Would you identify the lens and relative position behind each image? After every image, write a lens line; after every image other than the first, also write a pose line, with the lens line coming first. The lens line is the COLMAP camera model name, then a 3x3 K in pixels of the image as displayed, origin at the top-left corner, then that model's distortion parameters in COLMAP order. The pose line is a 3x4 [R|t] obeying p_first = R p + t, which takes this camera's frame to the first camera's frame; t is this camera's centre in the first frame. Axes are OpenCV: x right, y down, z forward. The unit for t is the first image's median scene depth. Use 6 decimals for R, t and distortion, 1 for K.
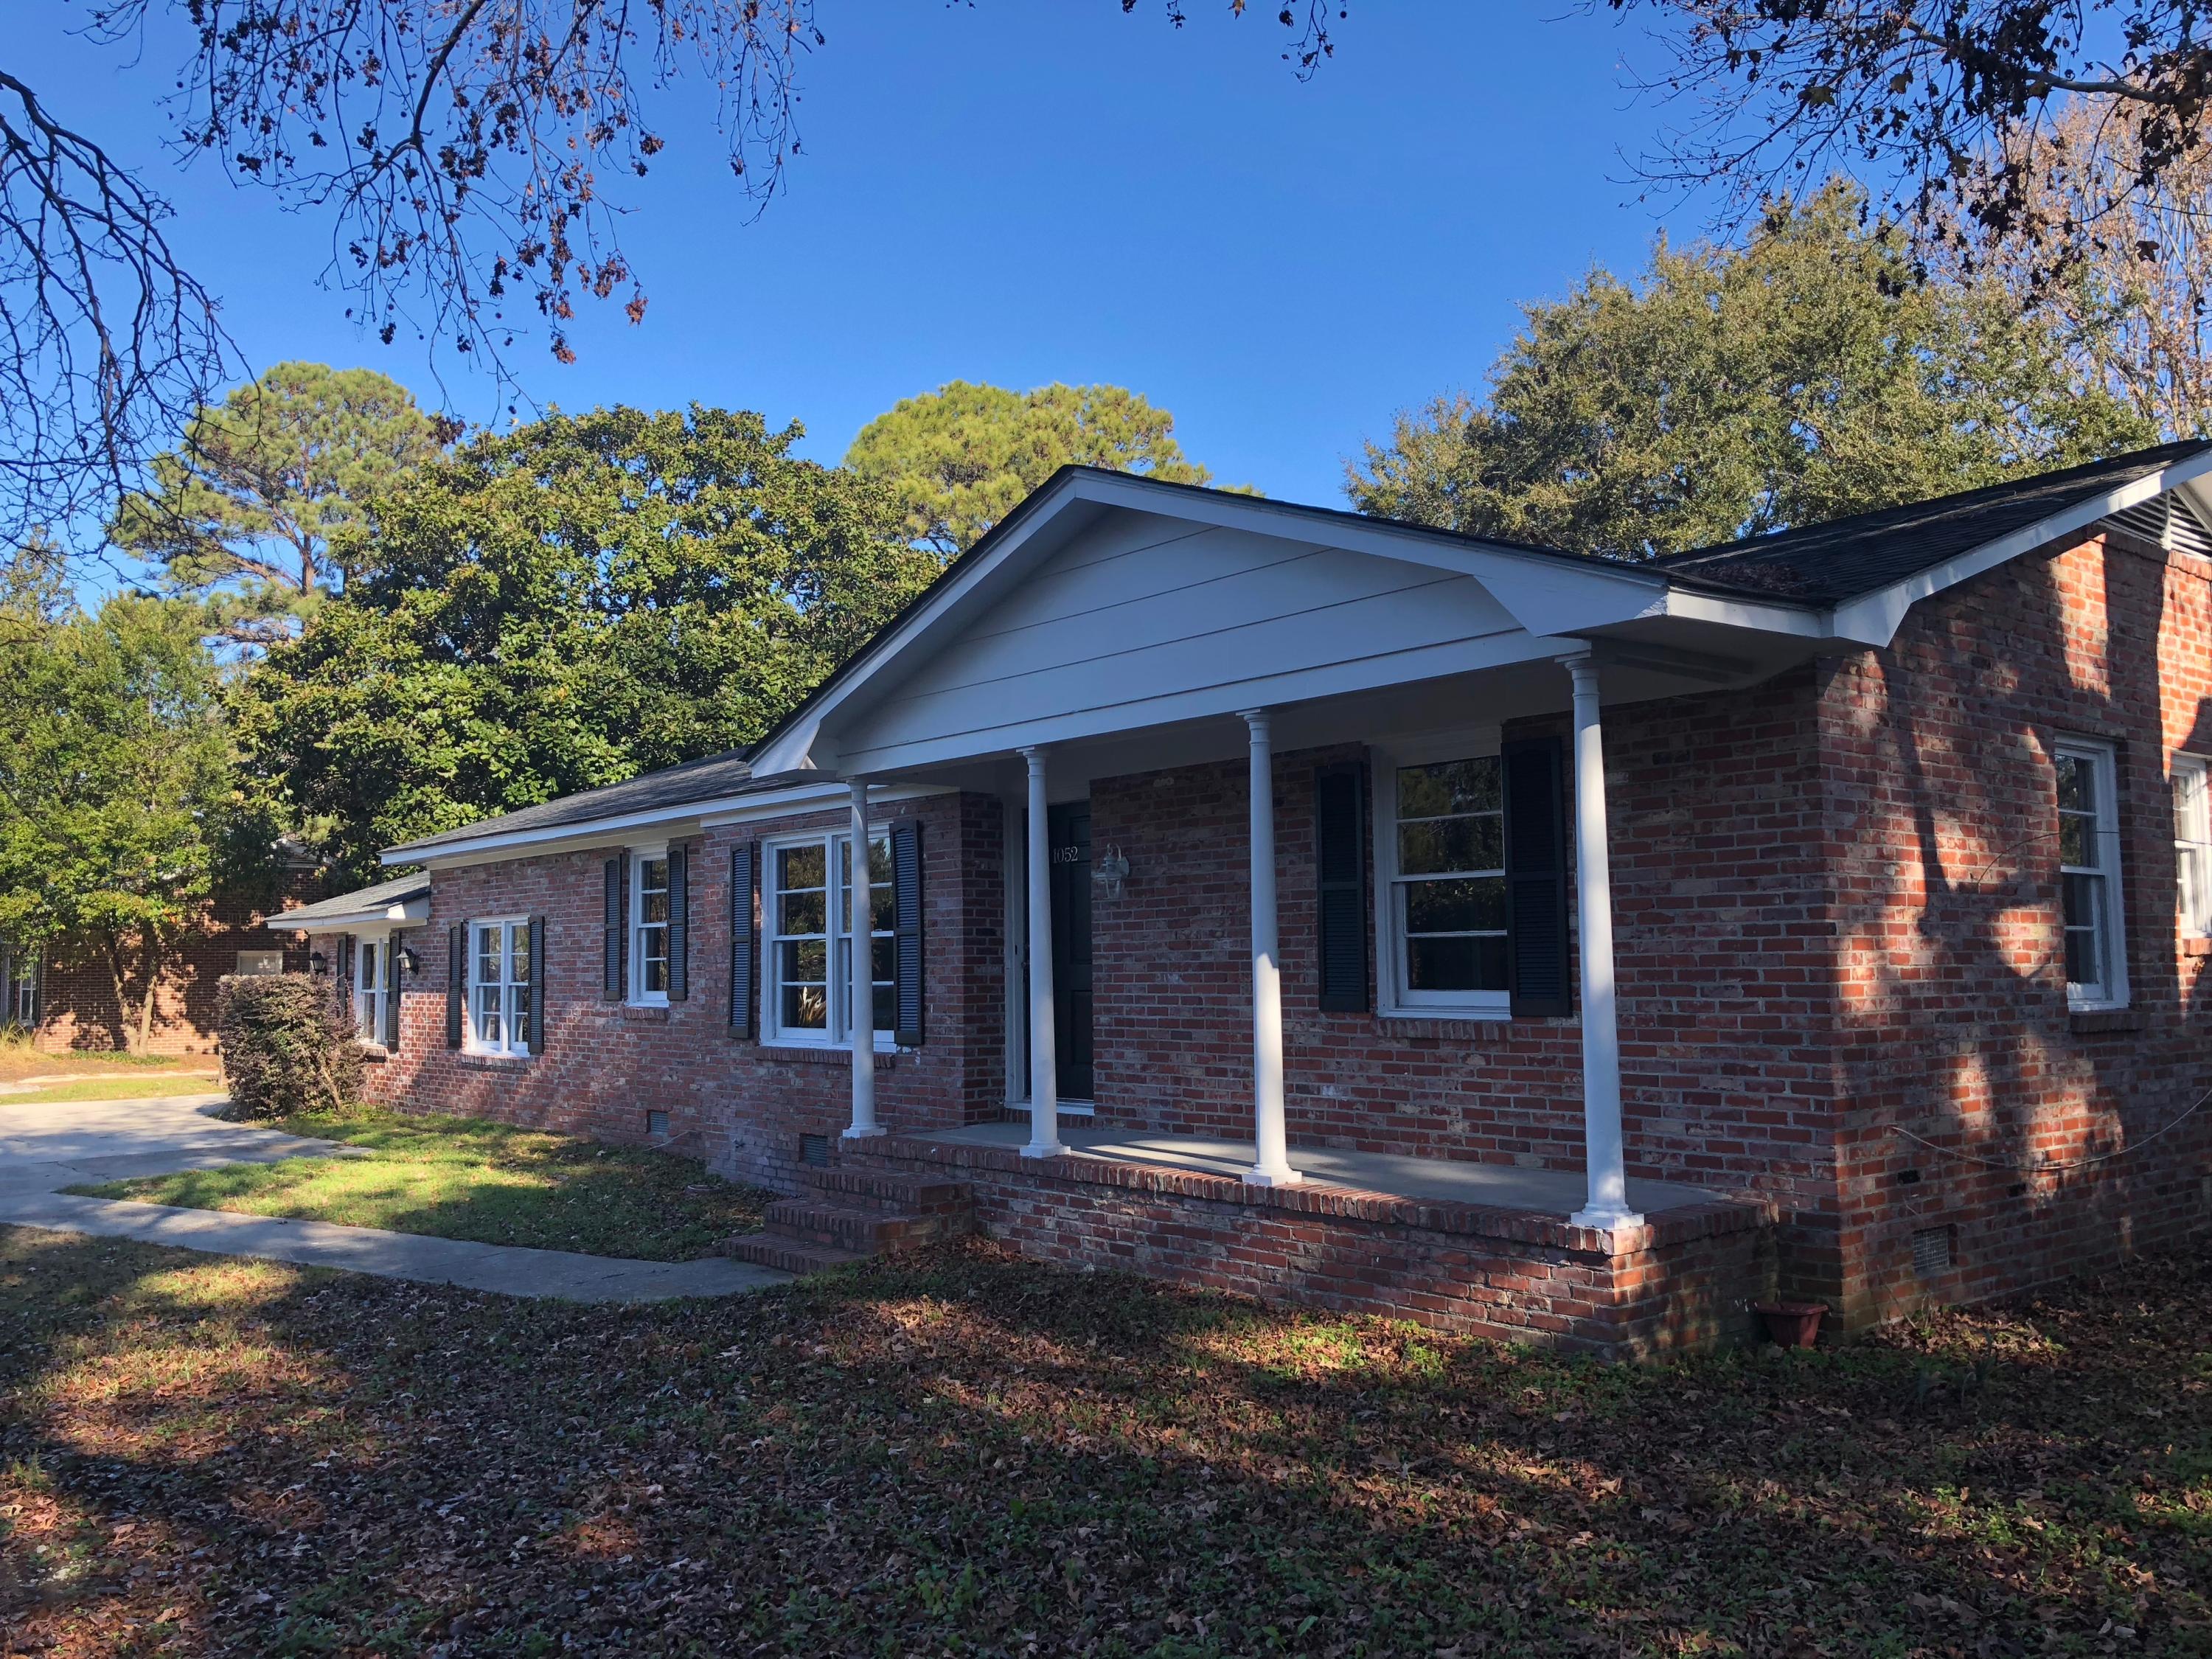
lens RADIAL K [[1785.7, 0, 1106.0], [0, 1785.7, 829.5], [0, 0, 1]] dist [0.021774, -0.000143]
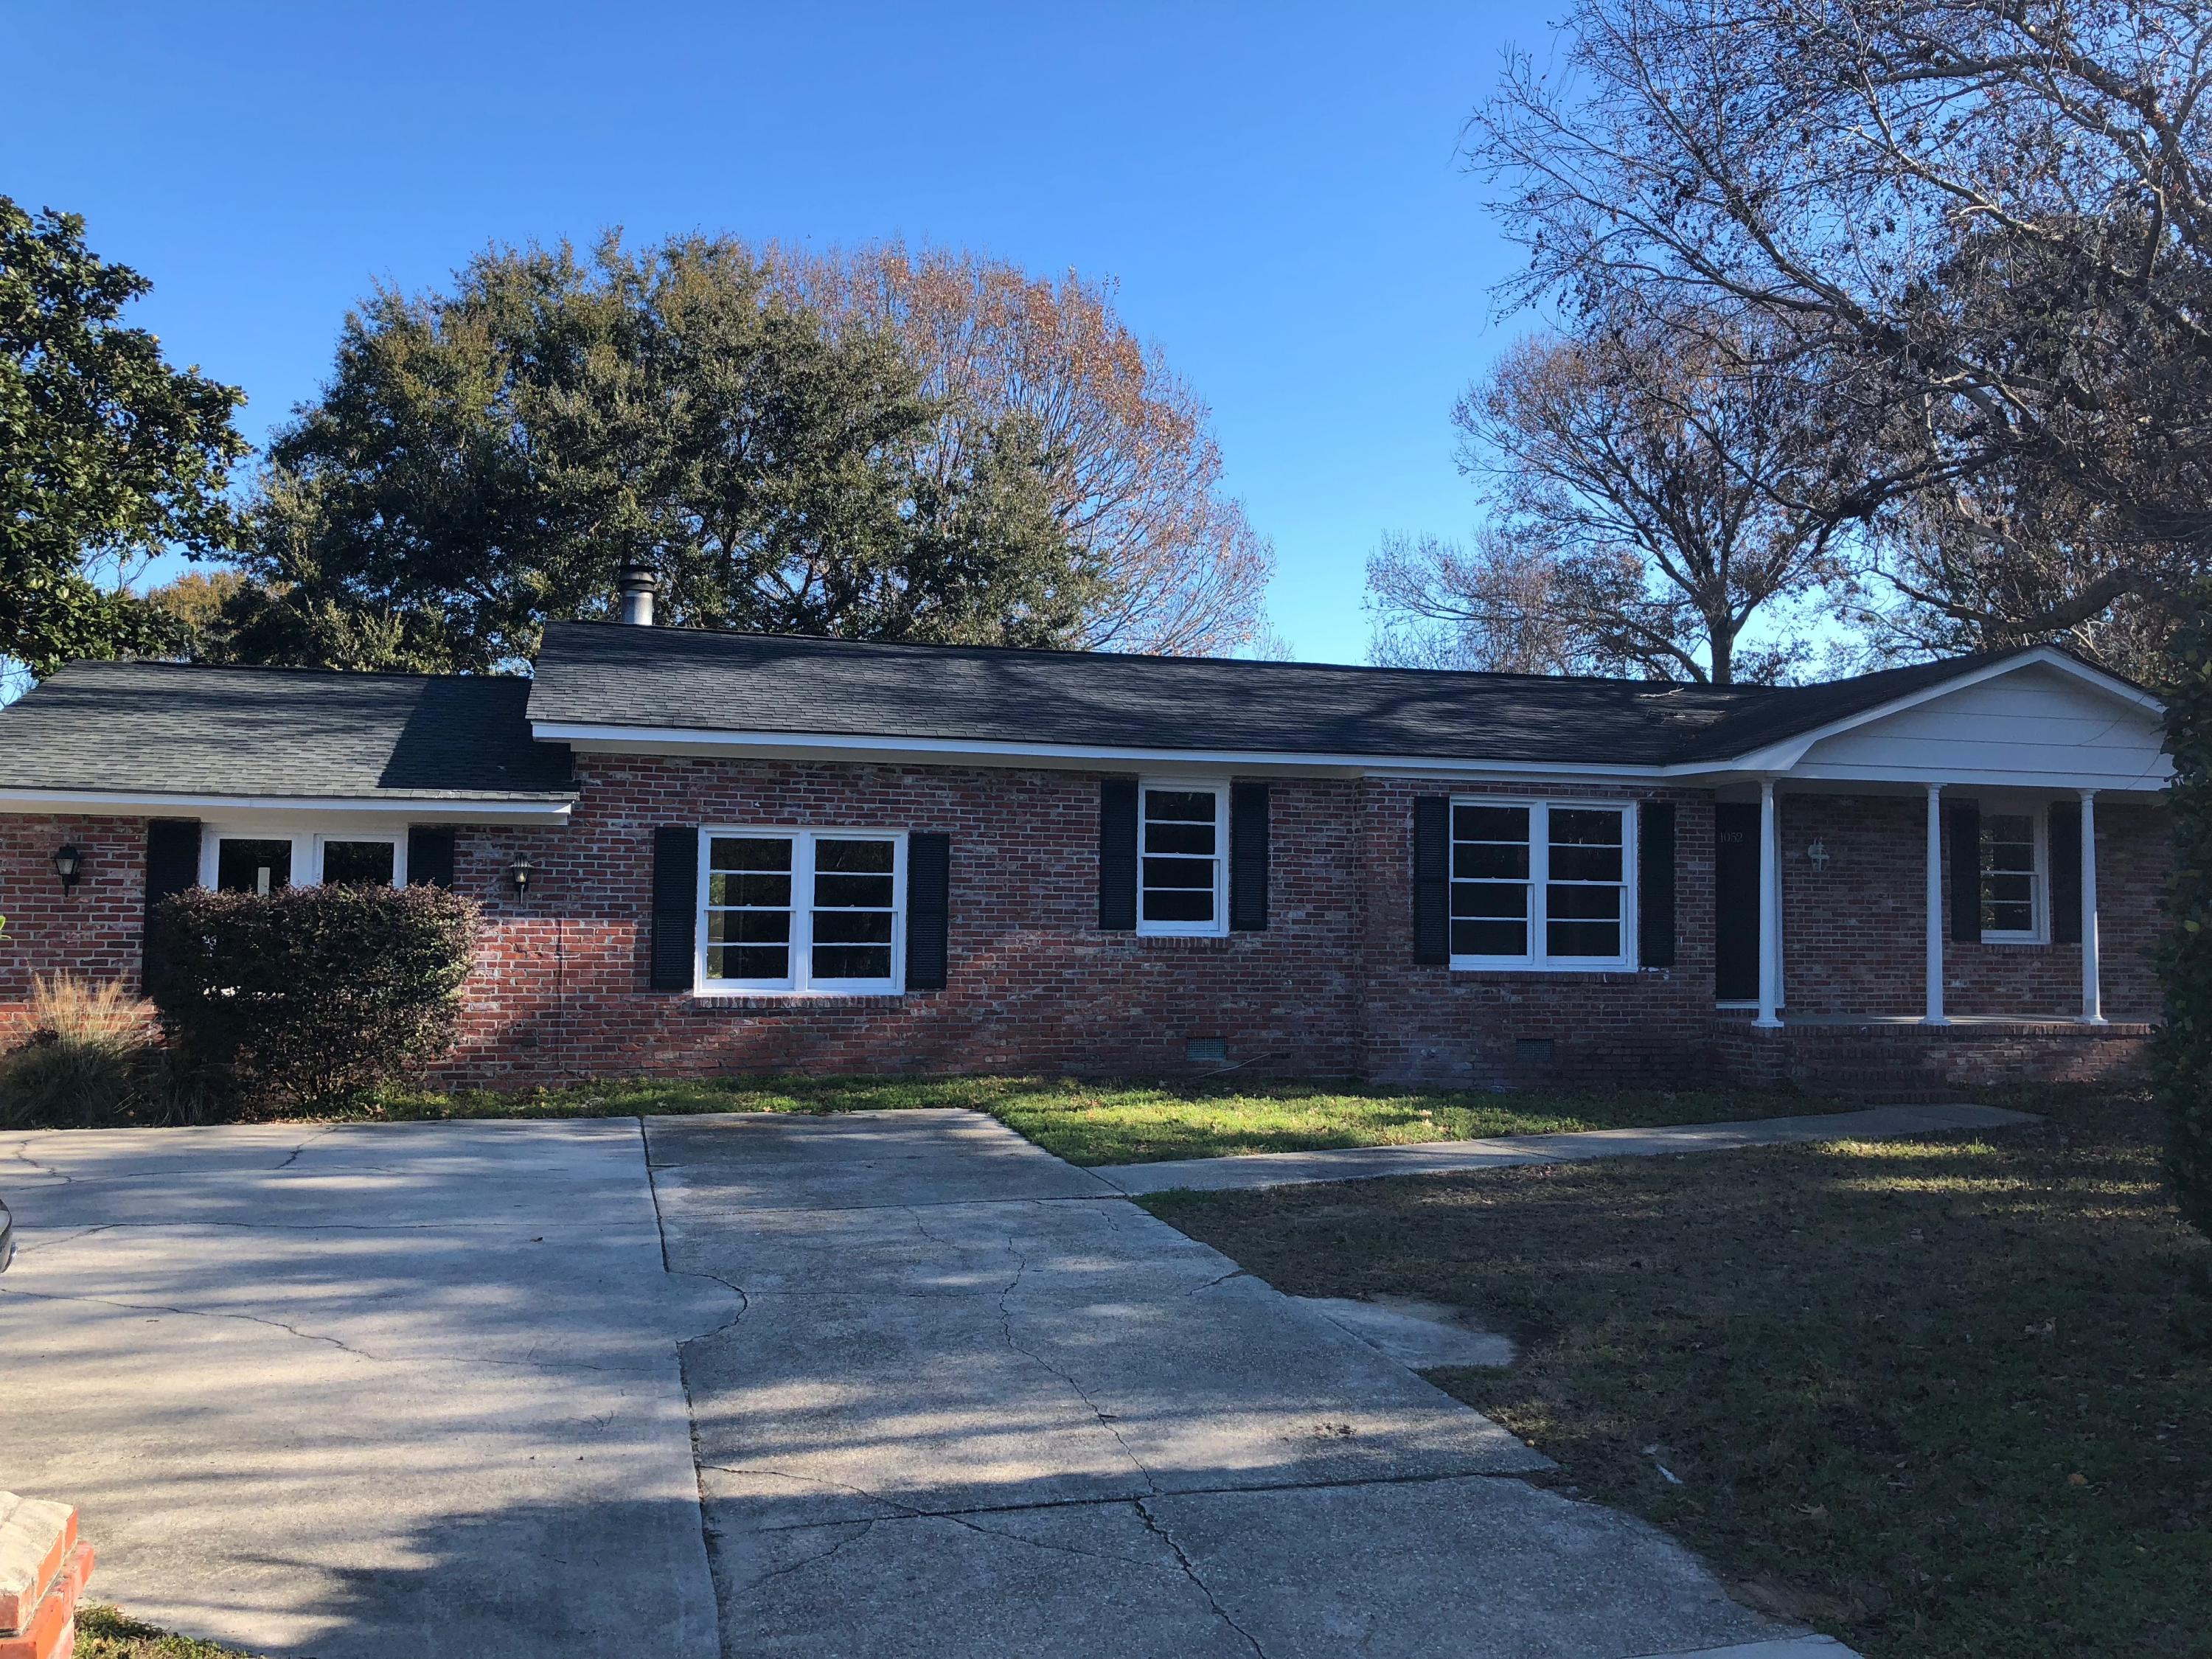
lens RADIAL K [[1785.7, 0, 1106.0], [0, 1785.7, 829.5], [0, 0, 1]] dist [0.021774, -0.000143]
pose [[0.436637, 0.050390, 0.898225, -2.019043], [-0.090816, 0.995799, -0.011718, 0.091326], [-0.895042, -0.076457, 0.439379, 1.006363]]
